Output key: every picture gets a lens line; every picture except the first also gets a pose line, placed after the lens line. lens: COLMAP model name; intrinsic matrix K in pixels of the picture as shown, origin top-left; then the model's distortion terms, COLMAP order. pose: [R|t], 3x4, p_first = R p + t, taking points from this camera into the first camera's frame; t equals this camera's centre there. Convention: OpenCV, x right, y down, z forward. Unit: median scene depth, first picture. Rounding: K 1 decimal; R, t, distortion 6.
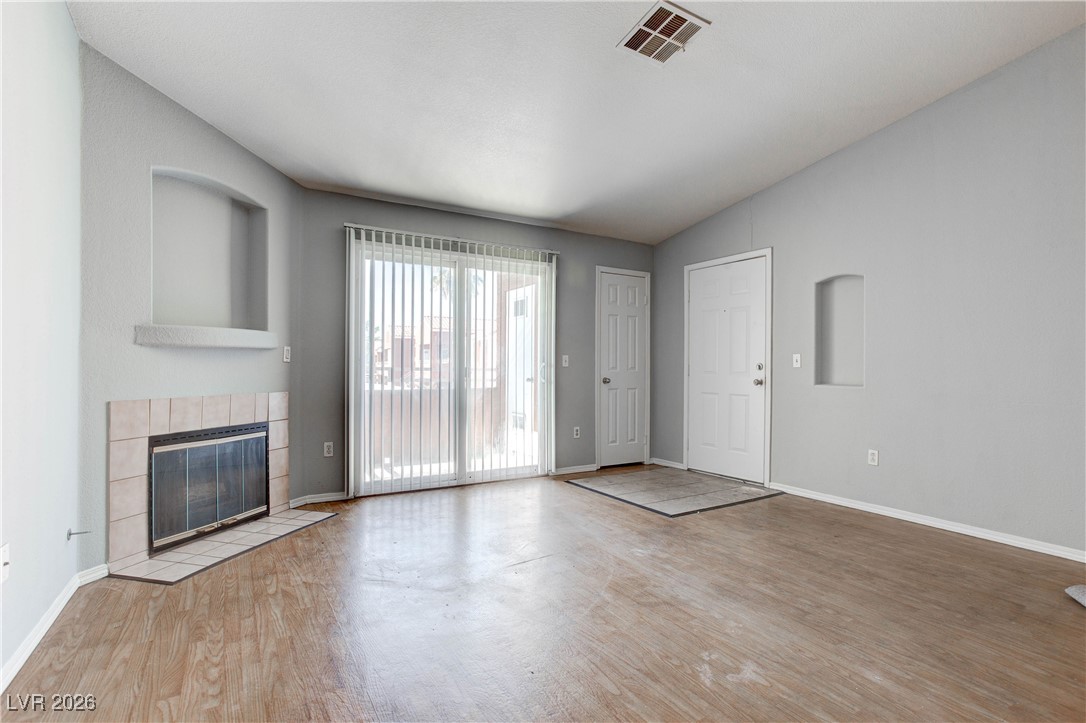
lens RADIAL K [[531.3, 0, 545.6], [0, 531.3, 362.5], [0, 0, 1]] dist [-0.041487, 0.021723]
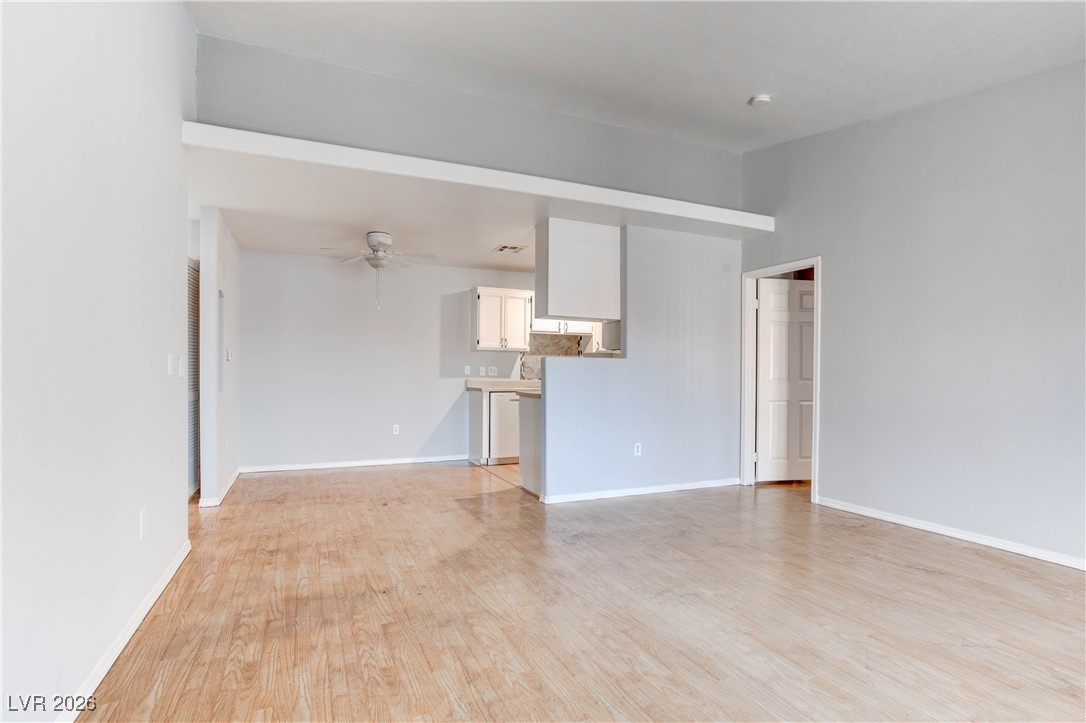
lens RADIAL K [[531.3, 0, 538.3], [0, 531.3, 371.8], [0, 0, 1]] dist [-0.041487, 0.021723]
pose [[-0.991938, -0.013980, 0.125954, 0.369283], [-0.015876, 0.999775, -0.014064, 0.010856], [-0.125729, -0.015950, -0.991936, 1.357882]]
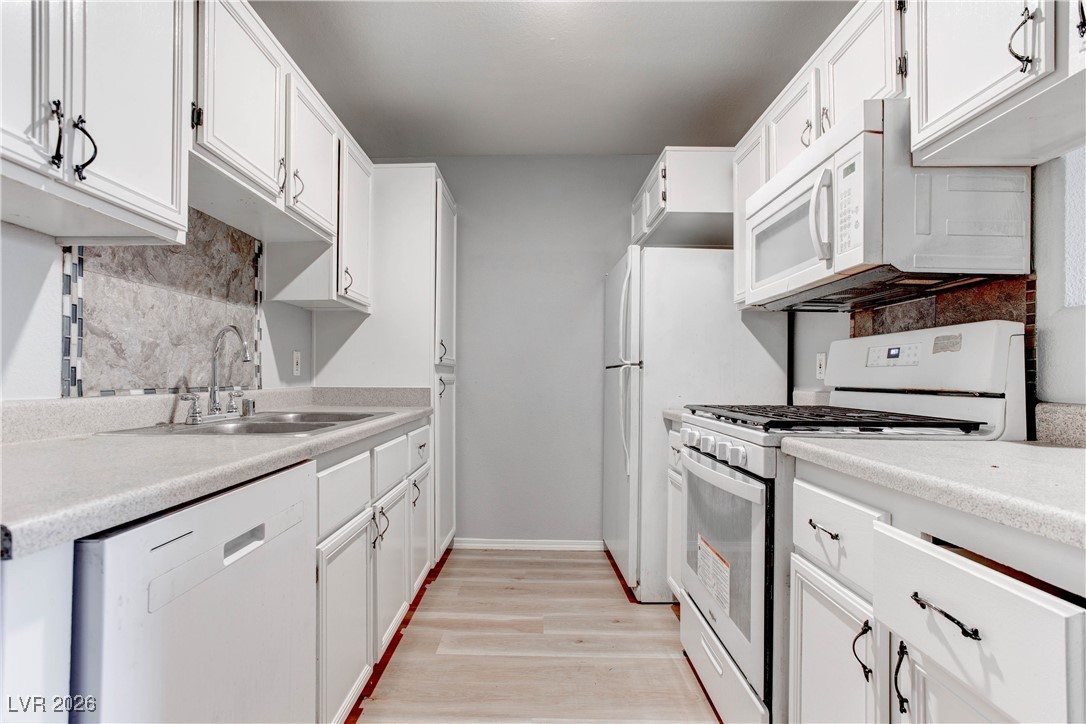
lens RADIAL K [[531.3, 0, 530.6], [0, 531.3, 377.7], [0, 0, 1]] dist [-0.041487, 0.021723]
pose [[-0.526715, -0.005764, -0.850022, 0.849927], [0.000346, 0.999975, -0.006995, 0.001770], [0.850042, -0.003978, -0.526700, -0.242633]]
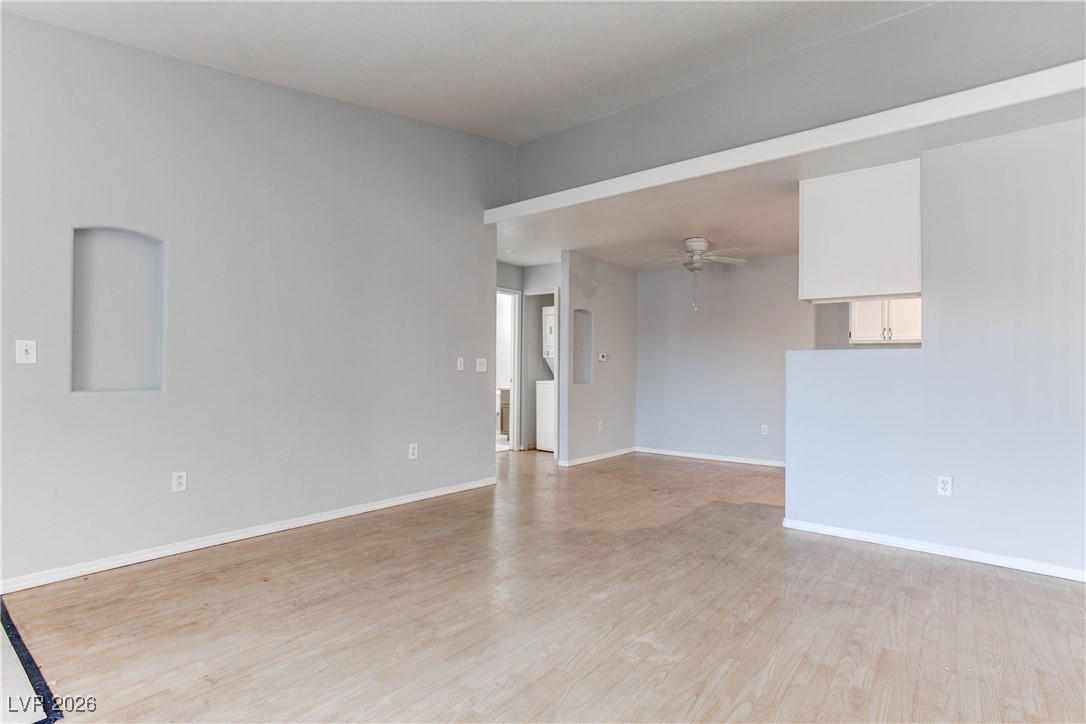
lens RADIAL K [[531.3, 0, 553.5], [0, 531.3, 365.2], [0, 0, 1]] dist [-0.041487, 0.021723]
pose [[-0.363282, -0.004982, 0.931666, -0.335828], [-0.022939, 0.999730, -0.003598, -0.000061], [-0.931397, -0.022679, -0.363299, 0.884917]]
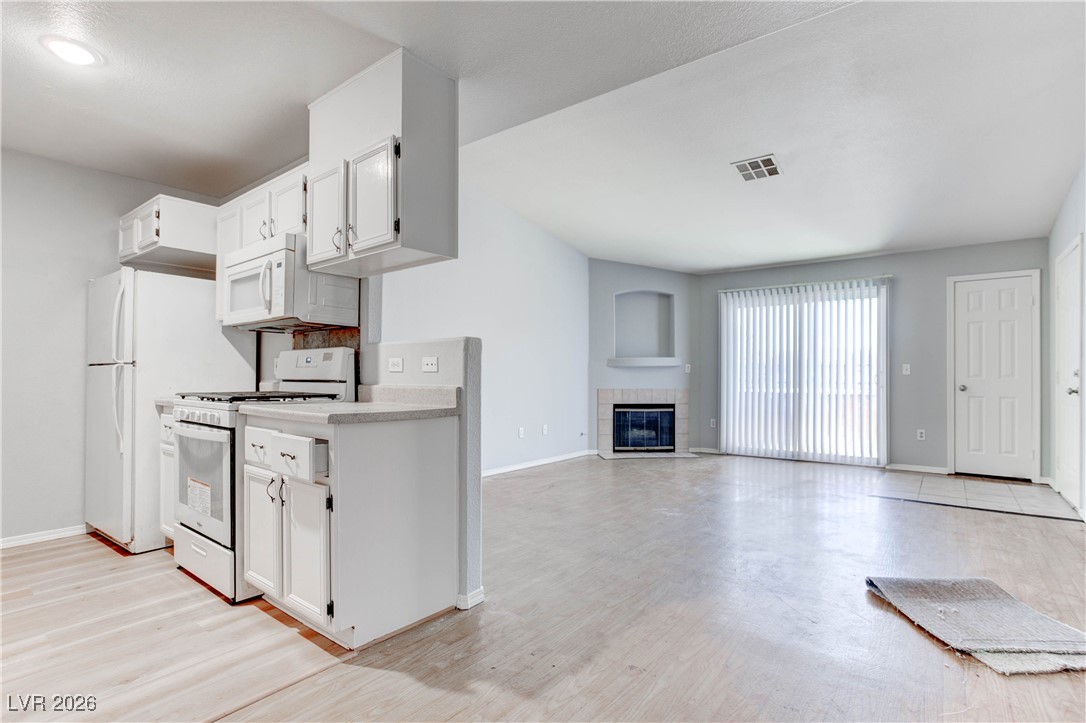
lens RADIAL K [[531.3, 0, 546.4], [0, 531.3, 369.7], [0, 0, 1]] dist [-0.041487, 0.021723]
pose [[0.353355, -0.014059, -0.935384, 1.247177], [0.008876, 0.999892, -0.011676, 0.005996], [0.935447, -0.004177, 0.353442, -0.150203]]
